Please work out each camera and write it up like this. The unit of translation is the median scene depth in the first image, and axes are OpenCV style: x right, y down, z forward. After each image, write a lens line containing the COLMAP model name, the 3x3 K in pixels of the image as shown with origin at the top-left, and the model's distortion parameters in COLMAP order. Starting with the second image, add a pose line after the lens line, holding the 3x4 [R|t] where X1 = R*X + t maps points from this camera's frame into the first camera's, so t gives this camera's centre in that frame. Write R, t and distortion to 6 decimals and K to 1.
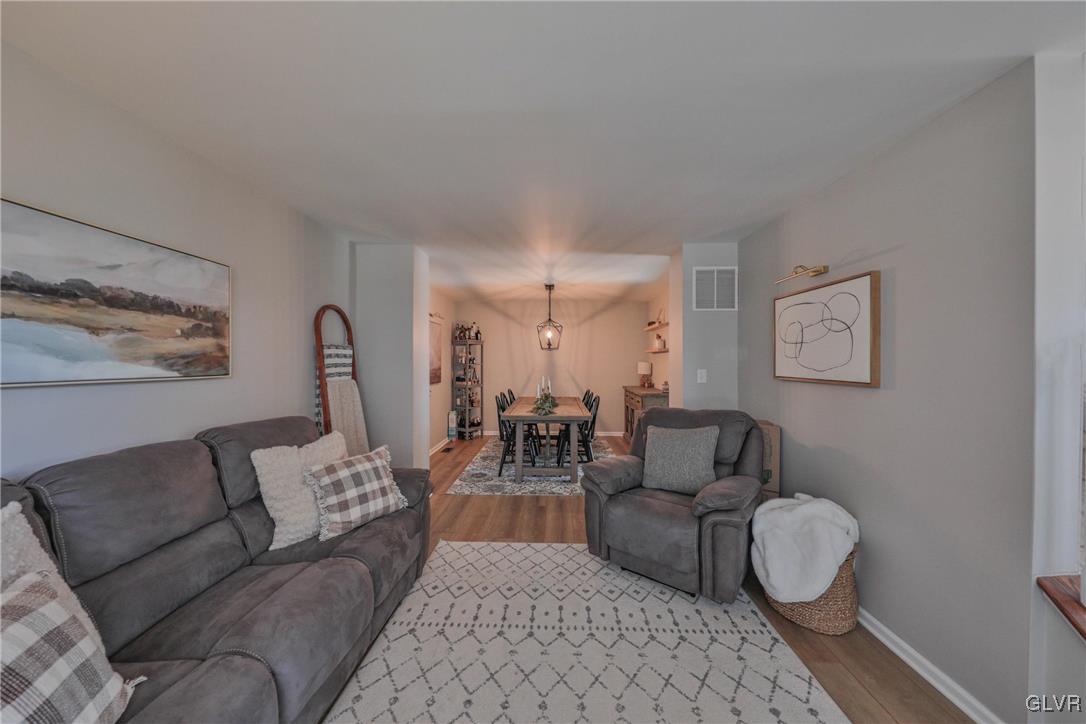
lens RADIAL K [[375.1, 0, 546.0], [0, 375.1, 360.2], [0, 0, 1]] dist [0.000855, -0.003035]
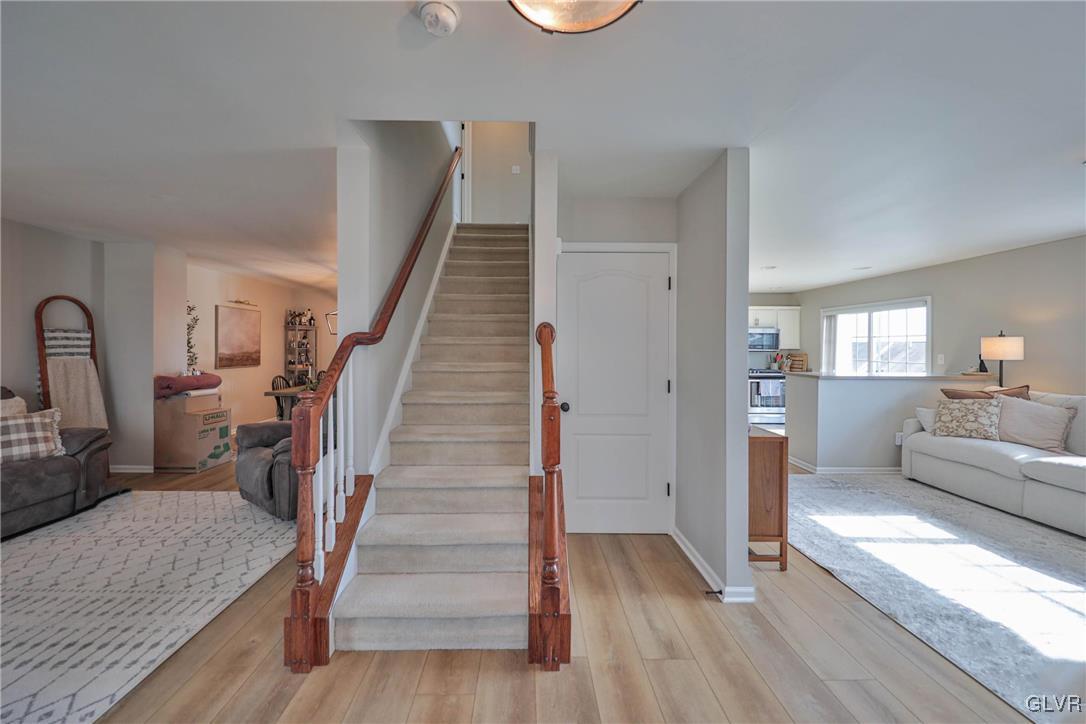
lens RADIAL K [[394.6, 0, 531.4], [0, 394.6, 349.3], [0, 0, 1]] dist [-0.001183, -0.002549]
pose [[0.999235, 0.002439, 0.039043, 1.025396], [-0.002627, 0.999985, 0.004754, 0.015305], [-0.039031, -0.004853, 0.999226, -0.355846]]
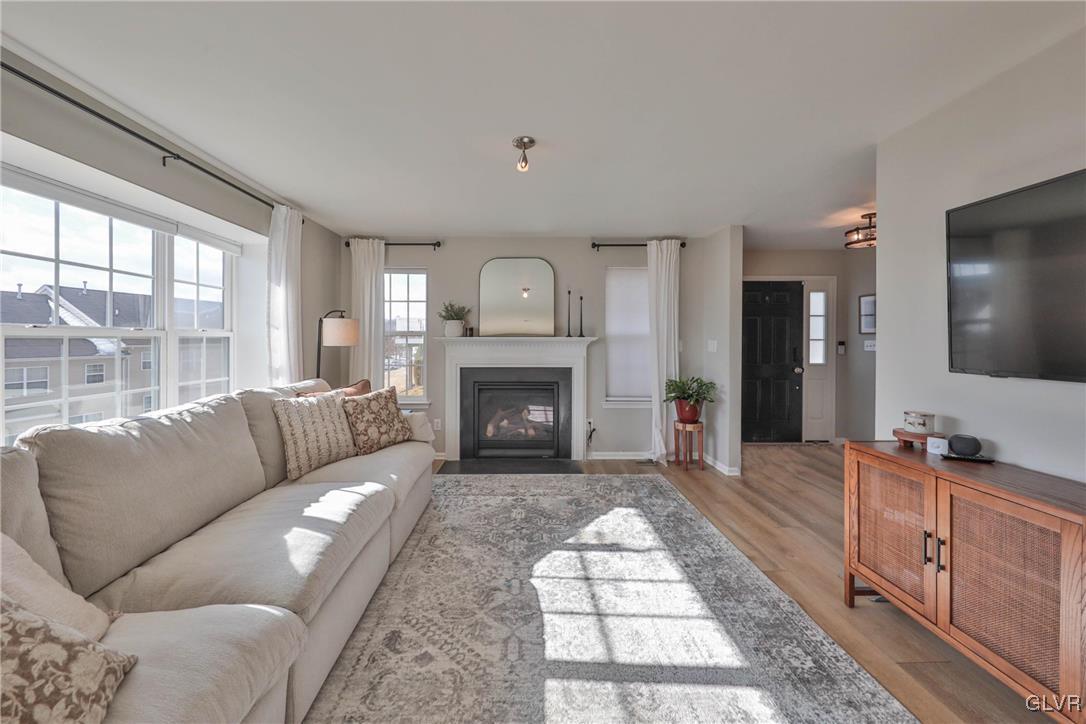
lens RADIAL K [[375.1, 0, 524.1], [0, 375.1, 342.4], [0, 0, 1]] dist [0.000855, -0.003035]
pose [[-0.999621, -0.003280, -0.027349, 2.315743], [-0.003440, 0.999977, 0.005785, 0.028454], [0.027329, 0.005877, -0.999609, 1.267392]]
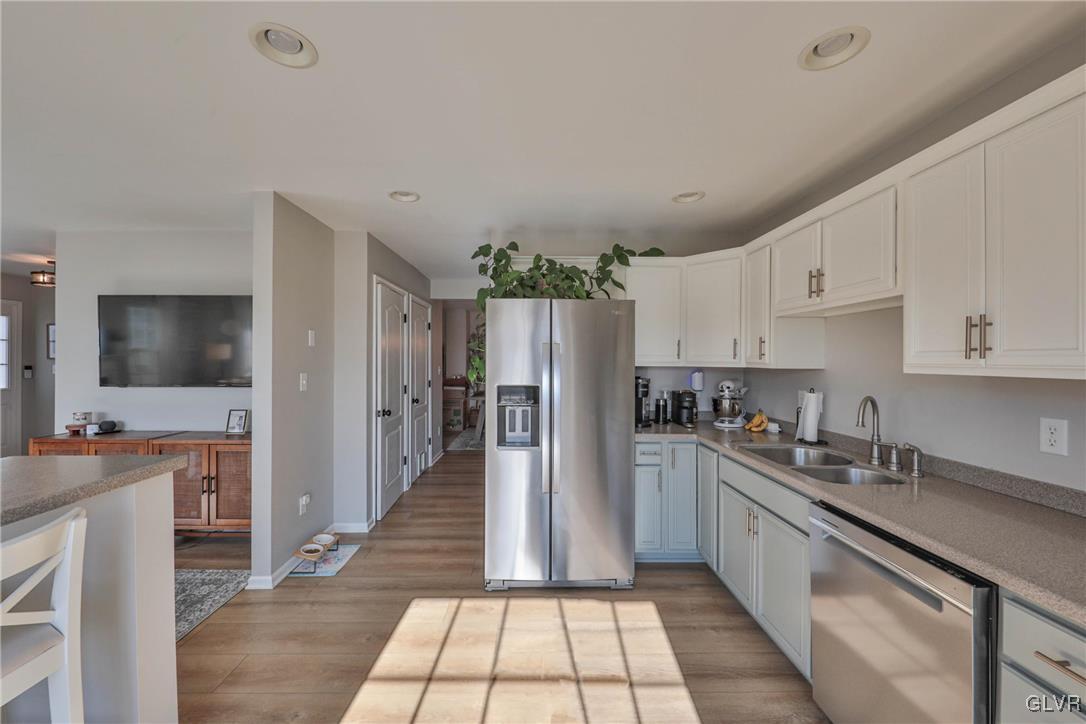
lens RADIAL K [[417.9, 0, 526.7], [0, 417.9, 359.9], [0, 0, 1]] dist [-0.000046, -0.000252]
pose [[0.028064, 0.000122, -0.999606, 2.876156], [-0.002804, 0.999996, 0.000043, -0.002864], [0.999602, 0.002802, 0.028064, 1.912615]]
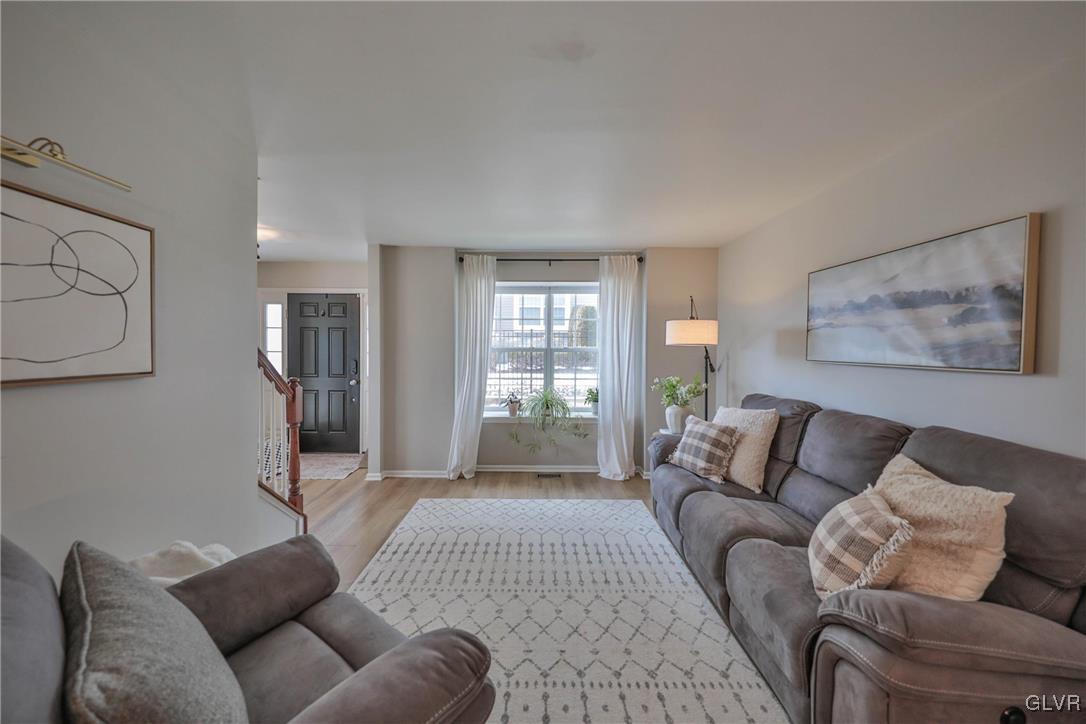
lens RADIAL K [[375.1, 0, 537.2], [0, 375.1, 355.6], [0, 0, 1]] dist [0.000855, -0.003035]
pose [[-0.999469, -0.008461, -0.031462, 0.065442], [-0.008818, 0.999898, 0.011214, 0.008841], [0.031364, 0.011485, -0.999442, 1.326807]]
